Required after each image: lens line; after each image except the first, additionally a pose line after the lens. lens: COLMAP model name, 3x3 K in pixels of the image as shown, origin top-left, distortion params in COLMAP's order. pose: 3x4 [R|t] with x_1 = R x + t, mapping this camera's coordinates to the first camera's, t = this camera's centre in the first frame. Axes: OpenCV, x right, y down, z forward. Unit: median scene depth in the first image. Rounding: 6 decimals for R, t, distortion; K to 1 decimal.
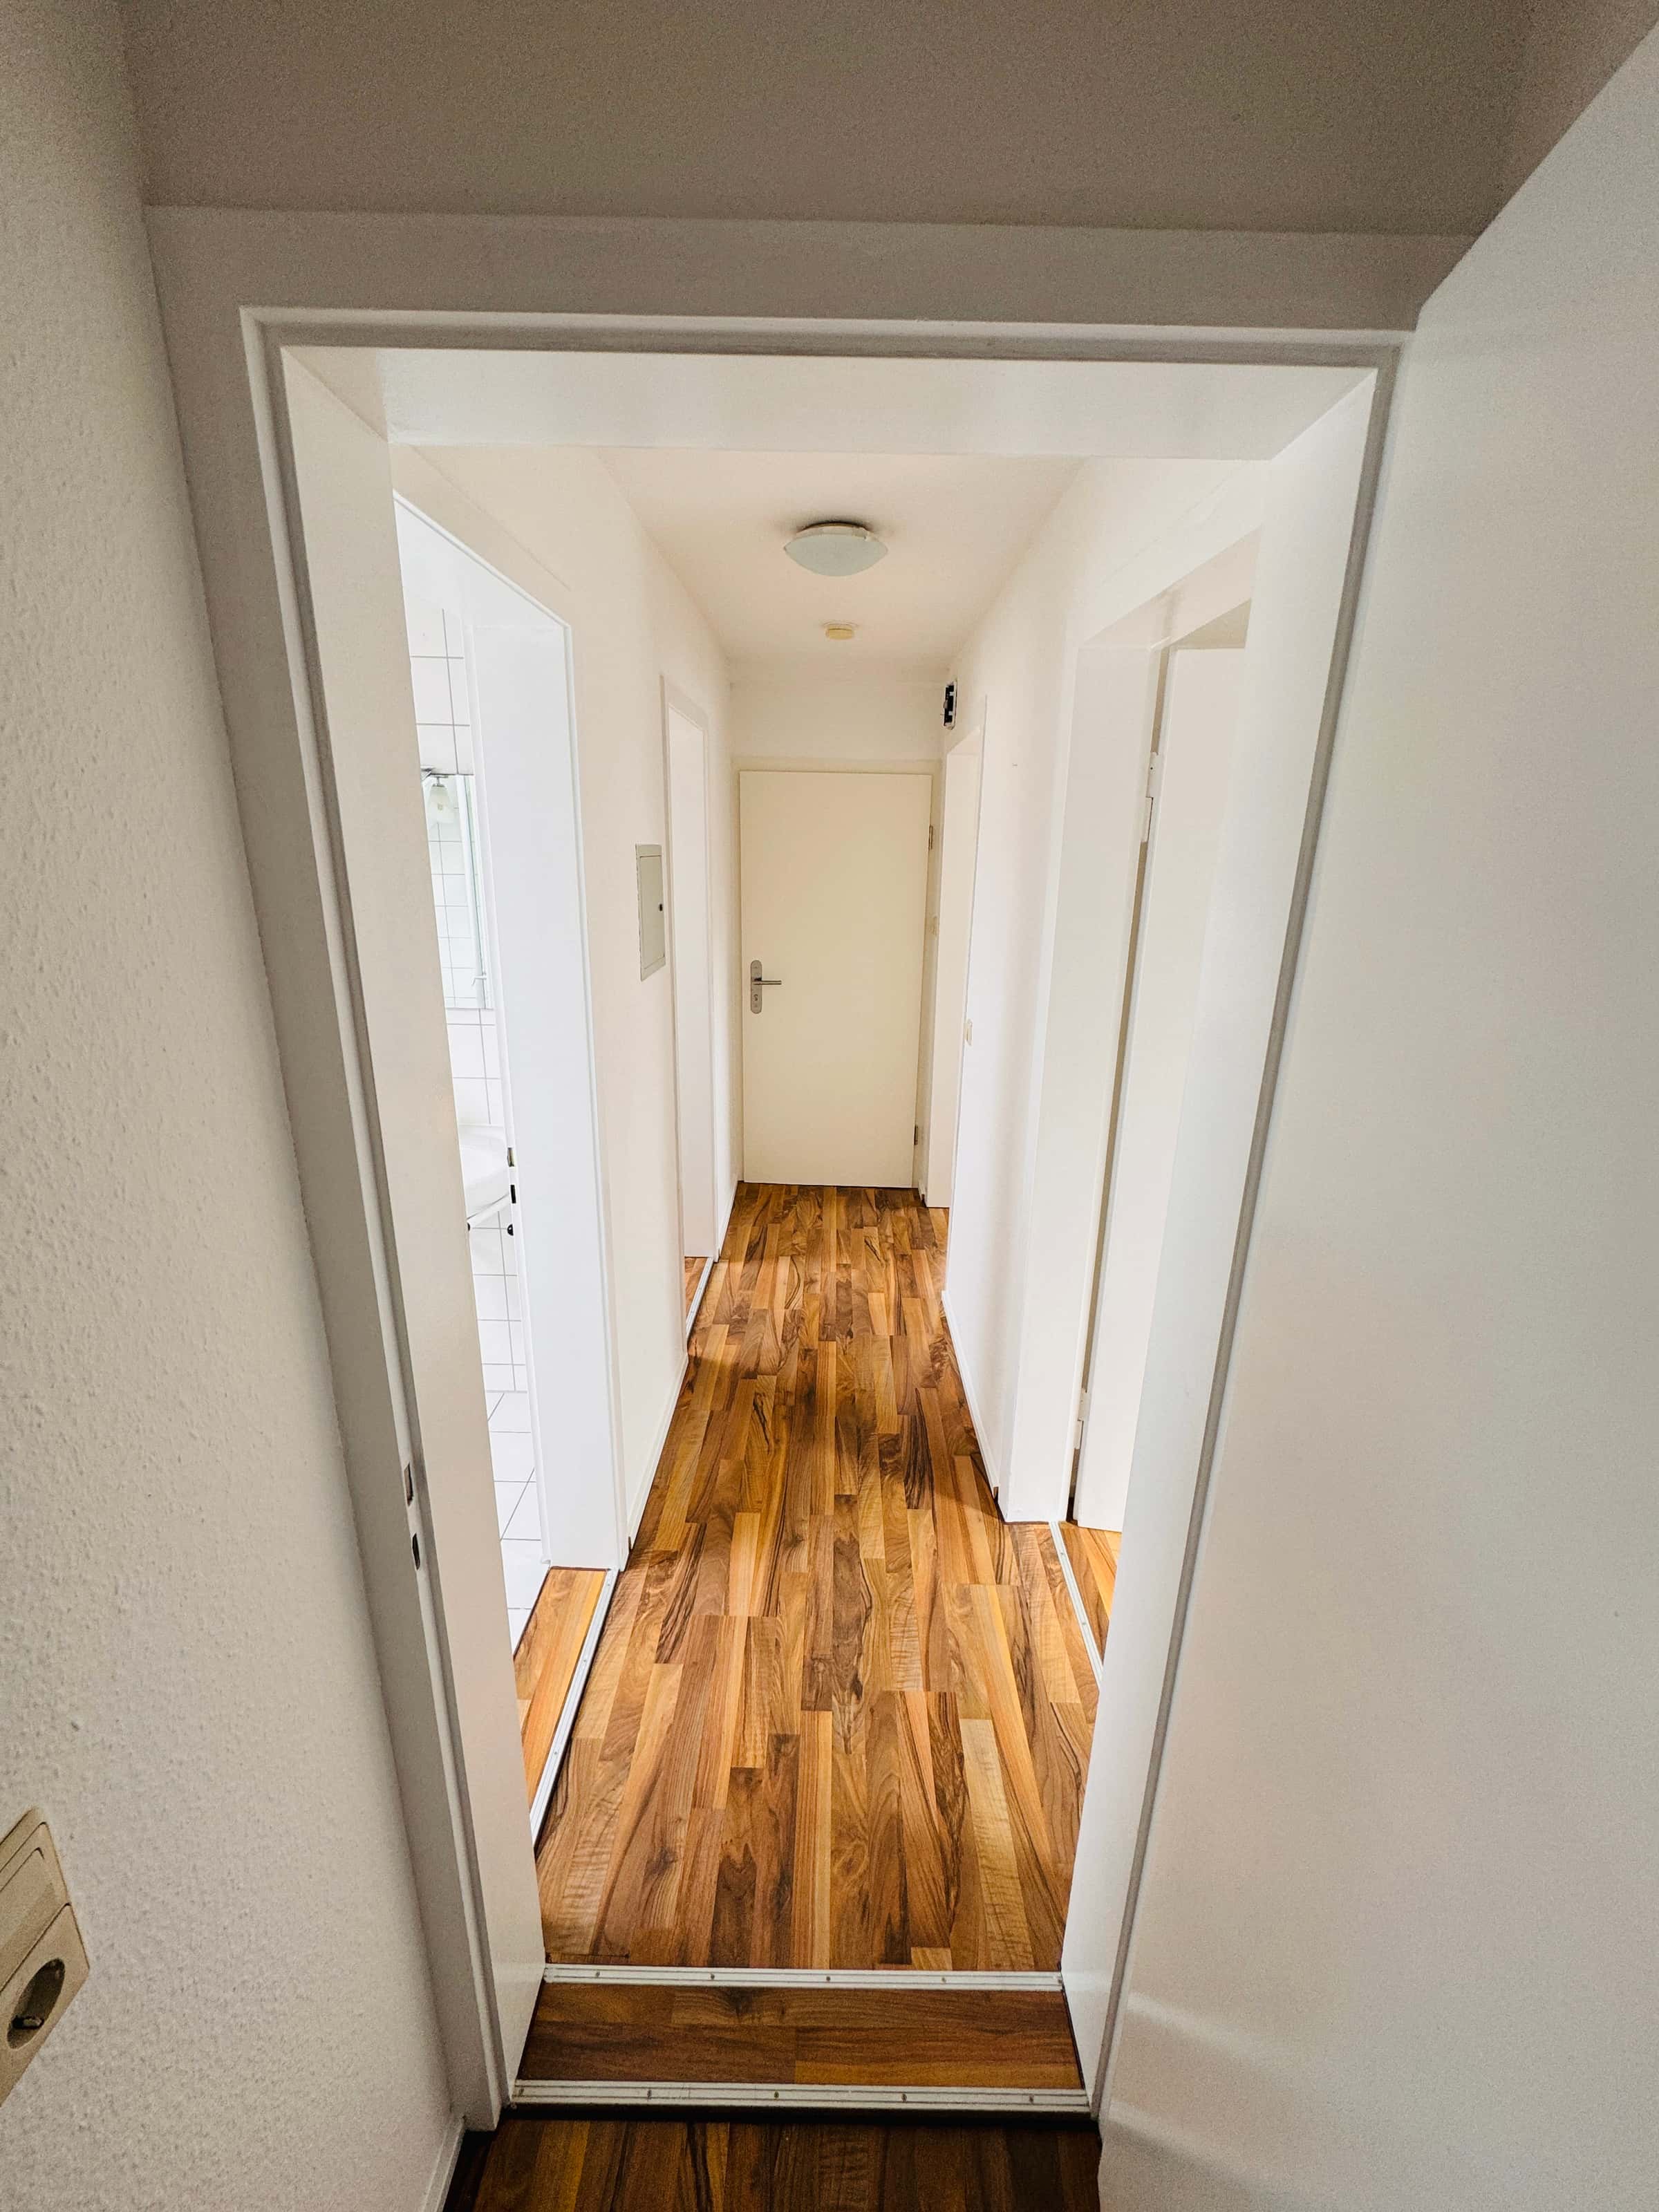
lens RADIAL K [[876.6, 0, 826.3], [0, 876.6, 1095.2], [0, 0, 1]] dist [-0.001465, -0.000369]
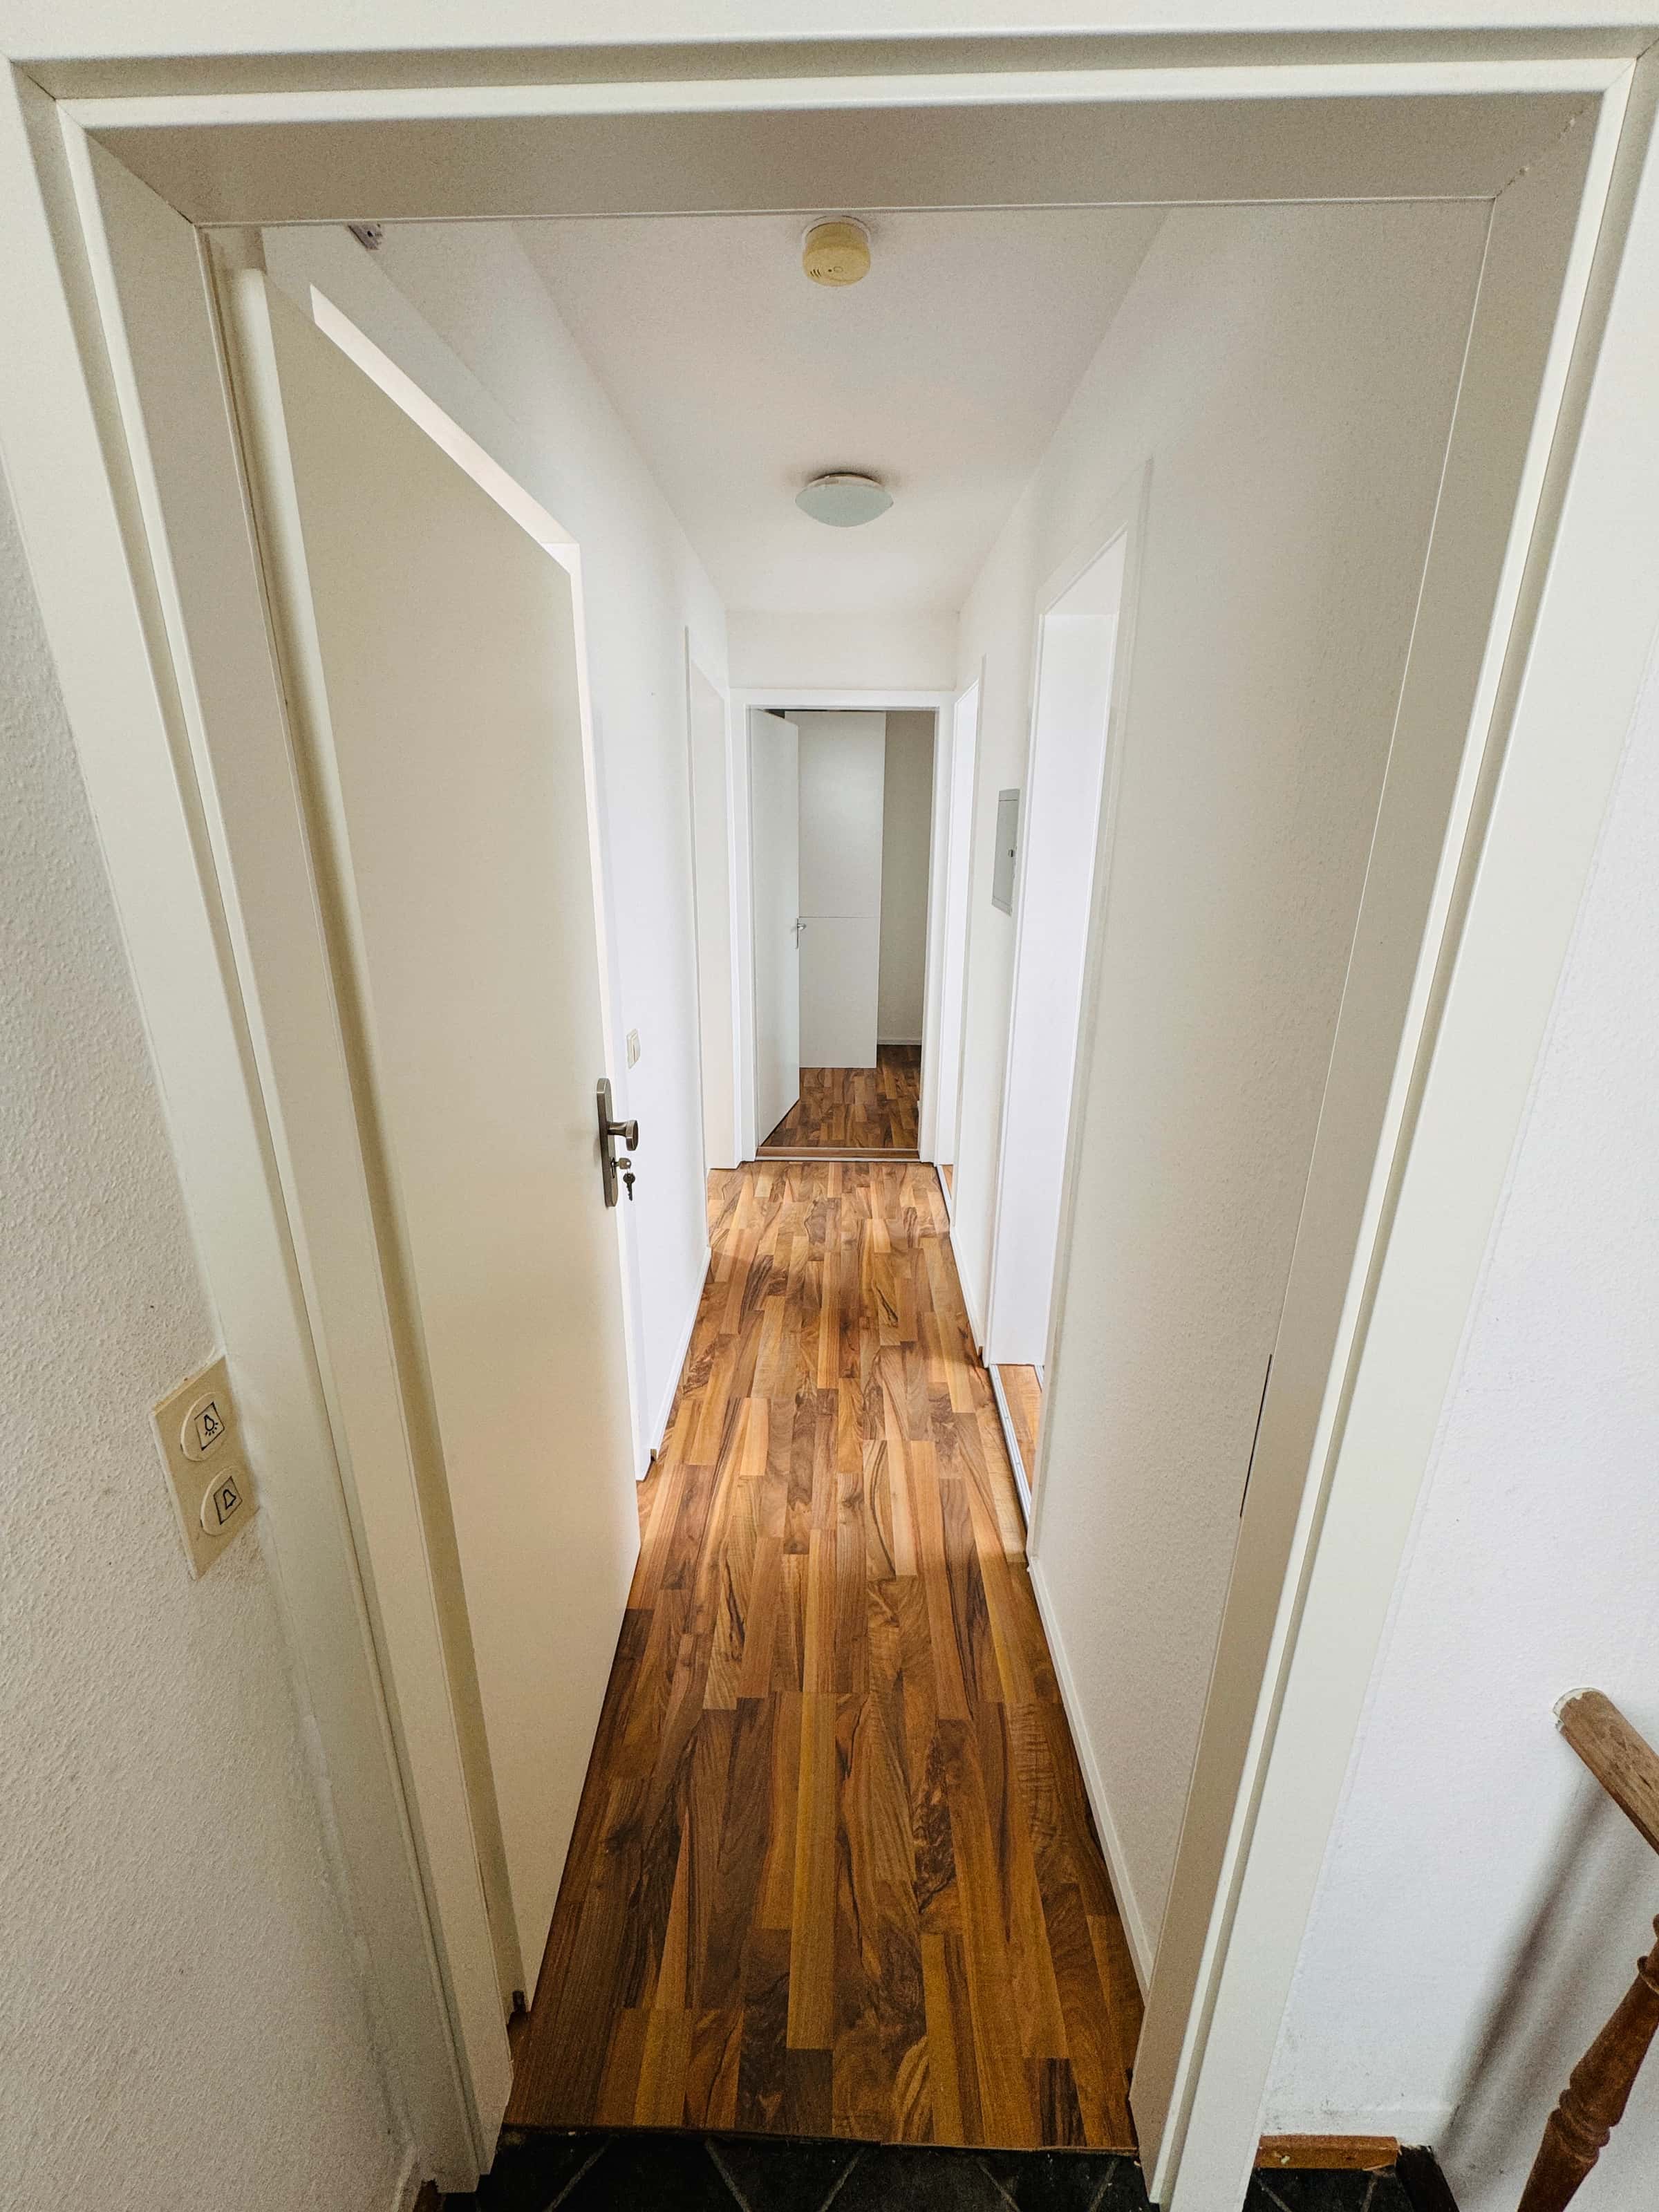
lens RADIAL K [[876.6, 0, 820.5], [0, 876.6, 1103.5], [0, 0, 1]] dist [-0.001465, -0.000369]
pose [[-0.999514, -0.030922, 0.003885, 0.014273], [-0.023276, 0.823572, 0.566734, -0.465406], [-0.020724, 0.566369, -0.823891, 1.720243]]
